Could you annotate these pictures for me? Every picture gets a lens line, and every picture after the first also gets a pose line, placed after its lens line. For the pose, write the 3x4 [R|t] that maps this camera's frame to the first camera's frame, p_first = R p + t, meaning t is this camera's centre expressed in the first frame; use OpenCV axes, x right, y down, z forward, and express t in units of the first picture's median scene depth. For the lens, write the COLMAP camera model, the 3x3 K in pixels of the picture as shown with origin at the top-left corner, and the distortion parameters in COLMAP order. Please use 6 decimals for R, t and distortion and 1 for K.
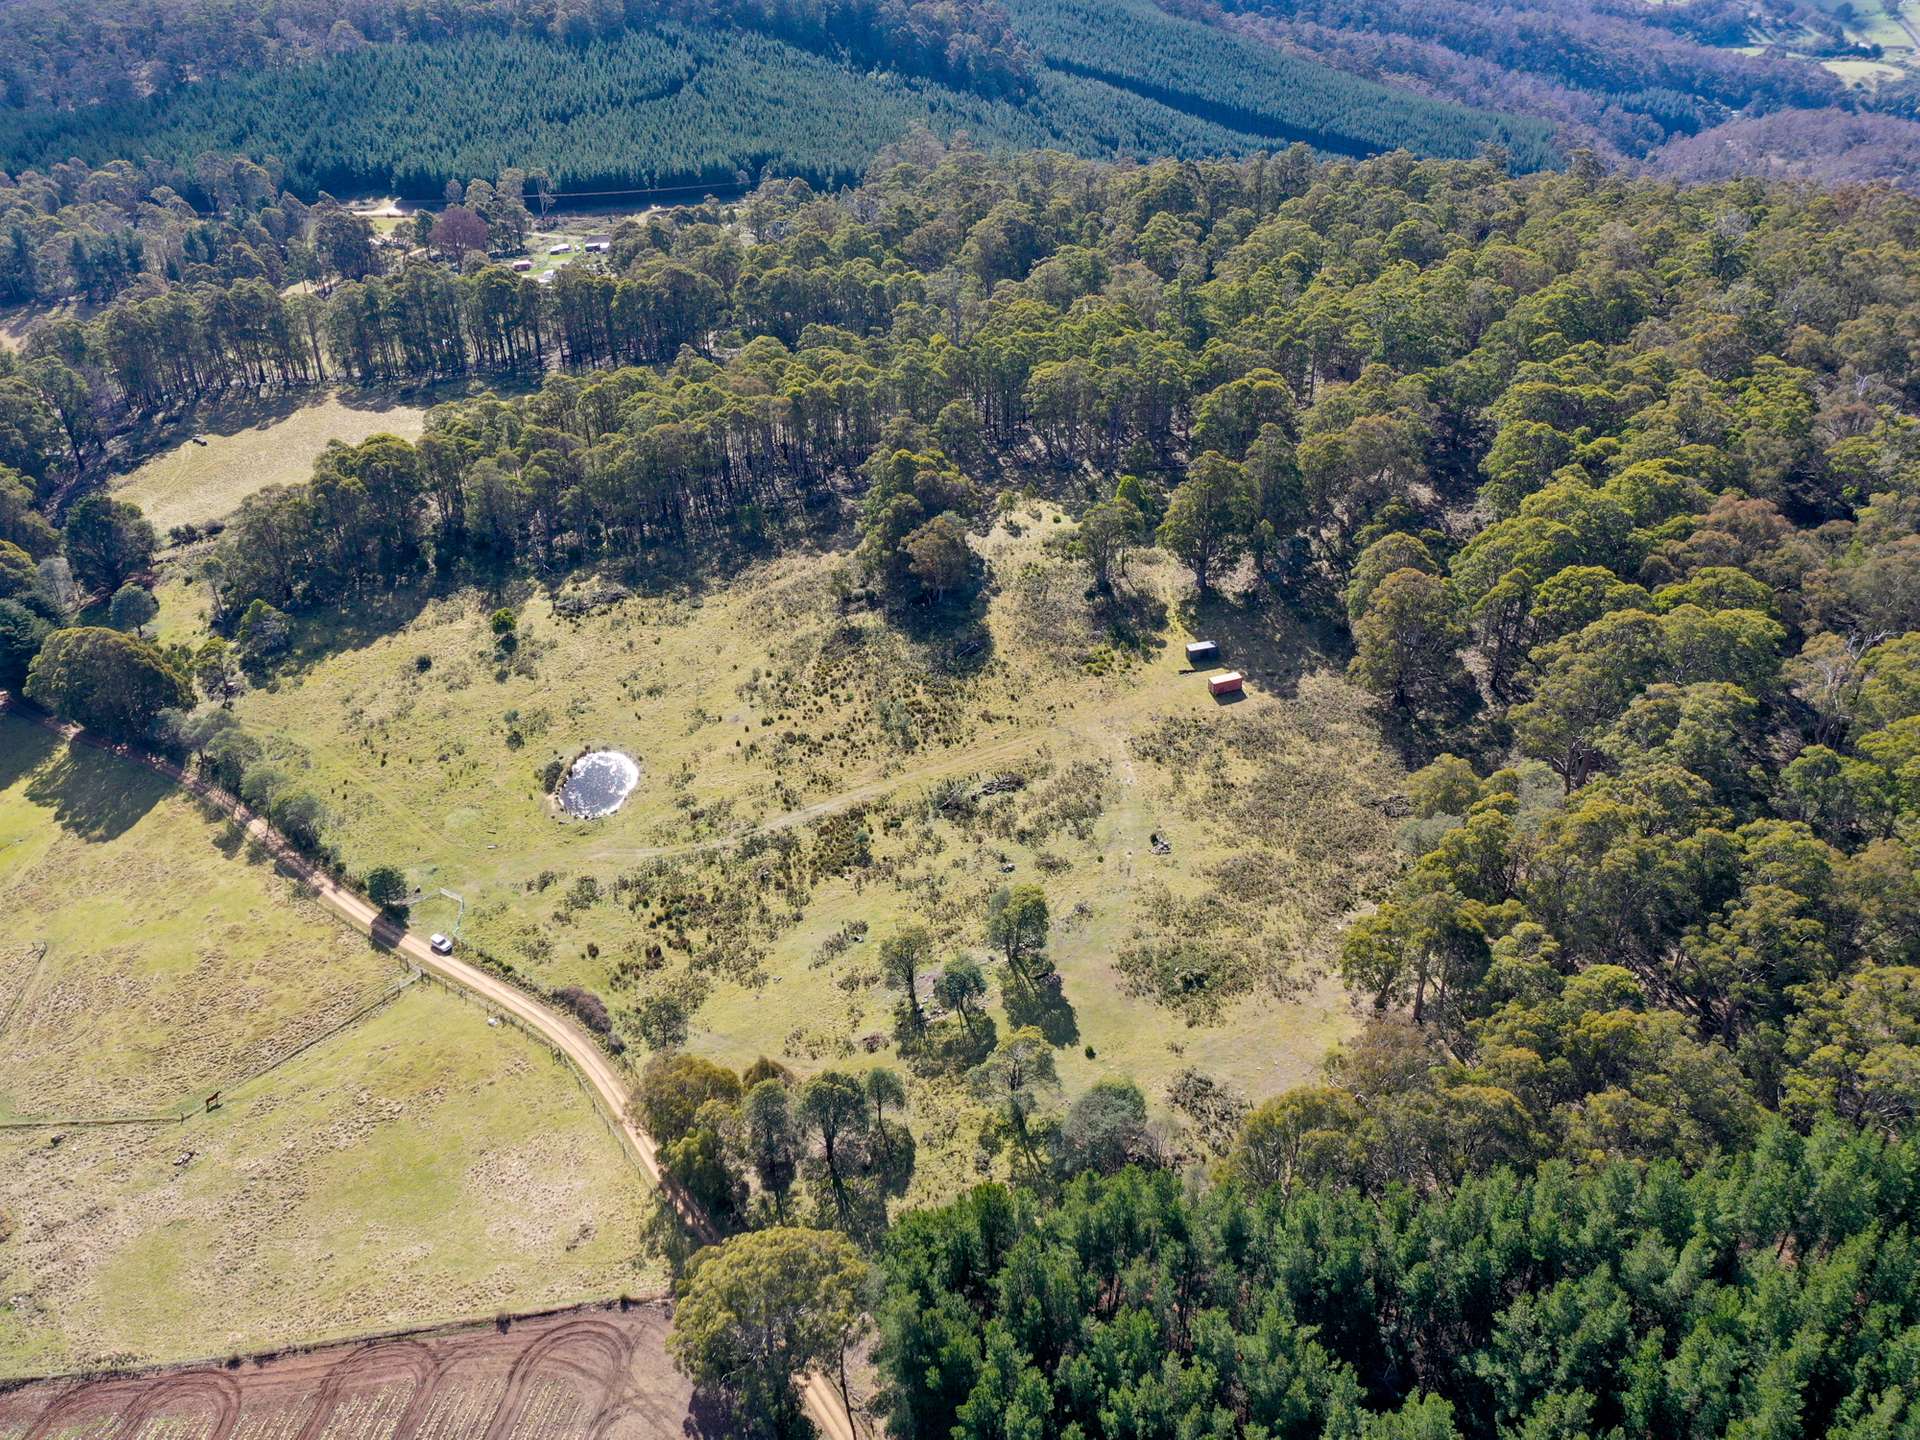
lens RADIAL K [[1678.0, 0, 960.0], [0, 1678.0, 720.0], [0, 0, 1]] dist [0.011502, 0.009554]
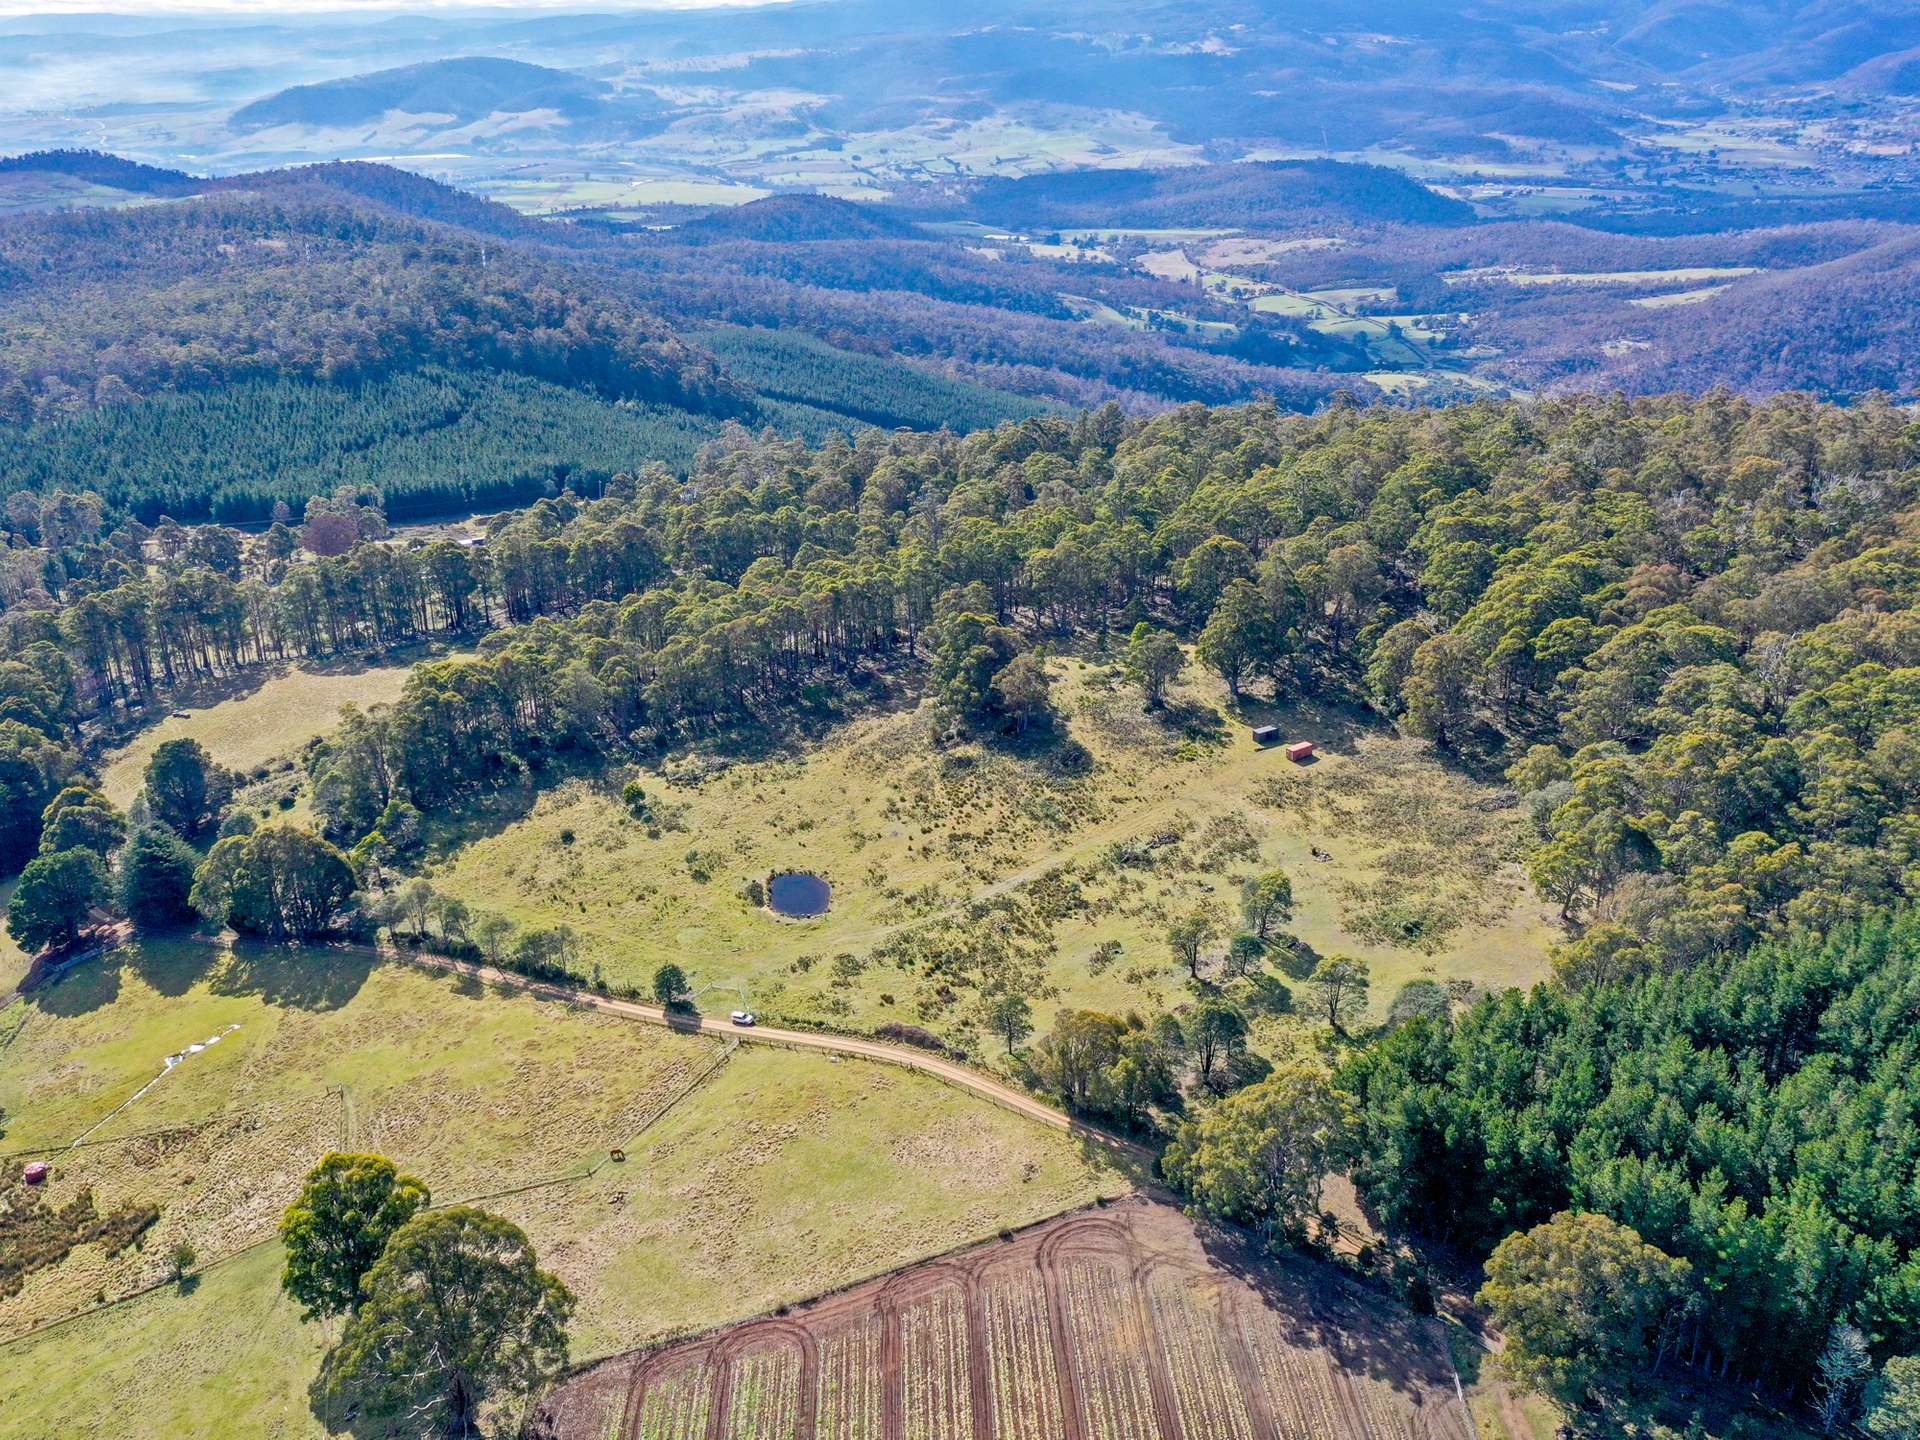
lens RADIAL K [[1678.0, 0, 960.0], [0, 1678.0, 720.0], [0, 0, 1]] dist [0.011502, 0.009554]
pose [[0.969711, -0.096260, 0.224487, -0.343052], [0.138684, 0.973542, -0.181613, 0.139459], [-0.201065, 0.207245, 0.957404, -0.123596]]
